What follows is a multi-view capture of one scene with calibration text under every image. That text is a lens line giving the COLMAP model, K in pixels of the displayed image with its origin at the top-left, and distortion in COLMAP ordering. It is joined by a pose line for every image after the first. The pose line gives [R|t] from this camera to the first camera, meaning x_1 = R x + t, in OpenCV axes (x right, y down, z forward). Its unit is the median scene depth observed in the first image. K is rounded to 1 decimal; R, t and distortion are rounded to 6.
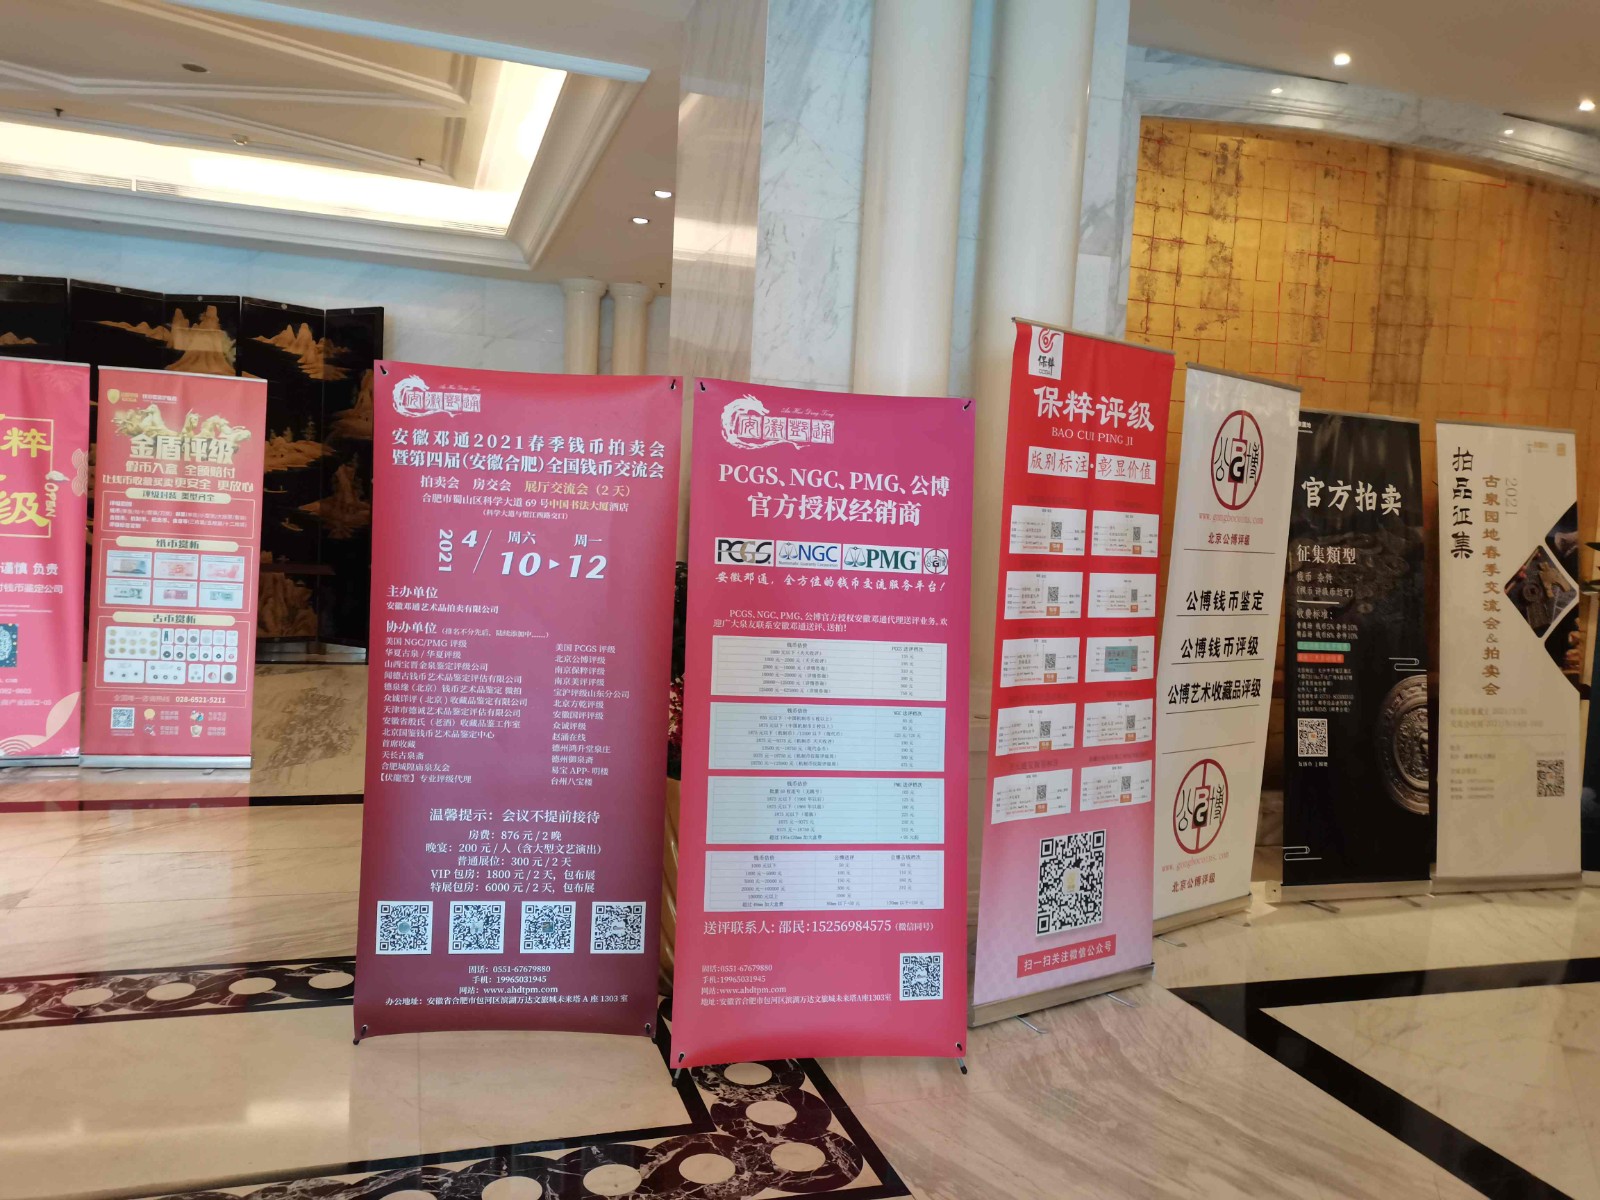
lens RADIAL K [[1208.4, 0, 795.3], [0, 1208.4, 597.0], [0, 0, 1]] dist [0.047146, -0.035058]
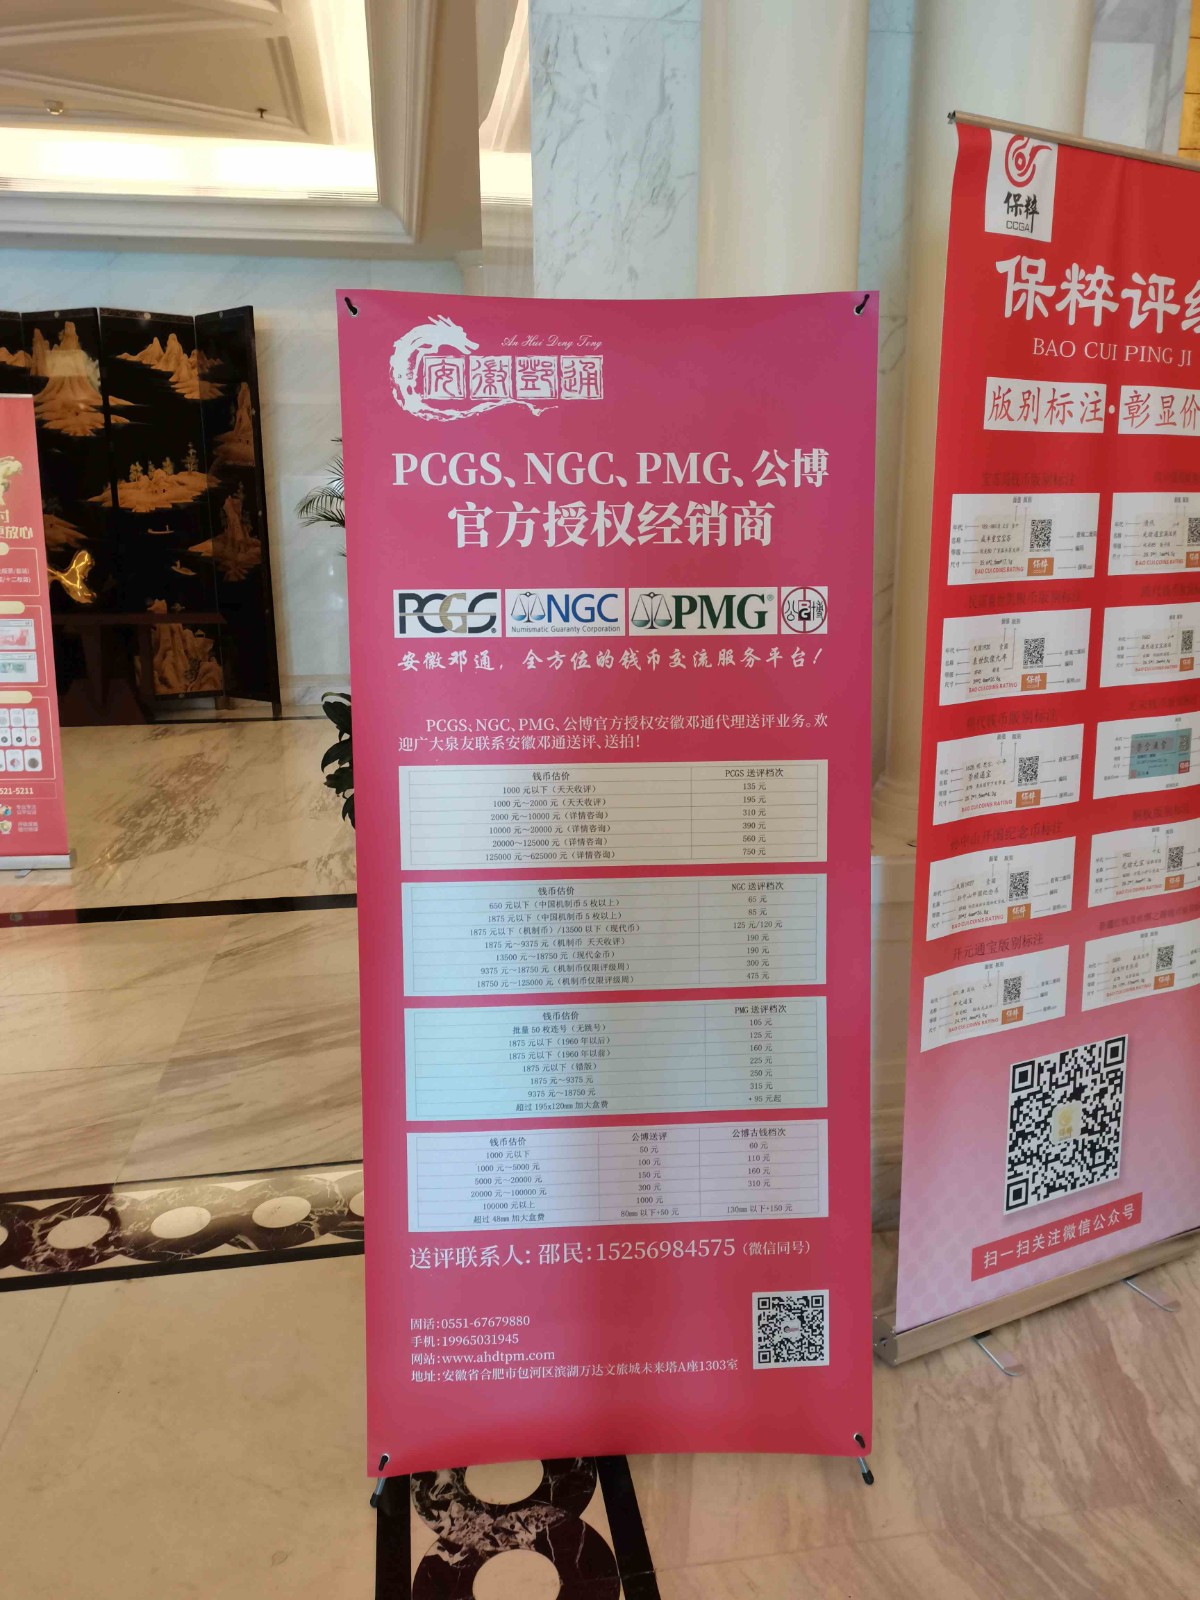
lens RADIAL K [[1208.4, 0, 600.0], [0, 1208.4, 800.0], [0, 0, 1]] dist [0.047146, -0.035058]
pose [[0.986563, -0.026197, -0.161265, 0.106459], [0.050871, 0.987249, 0.150839, -0.030640], [0.155257, -0.157016, 0.975316, 0.420236]]
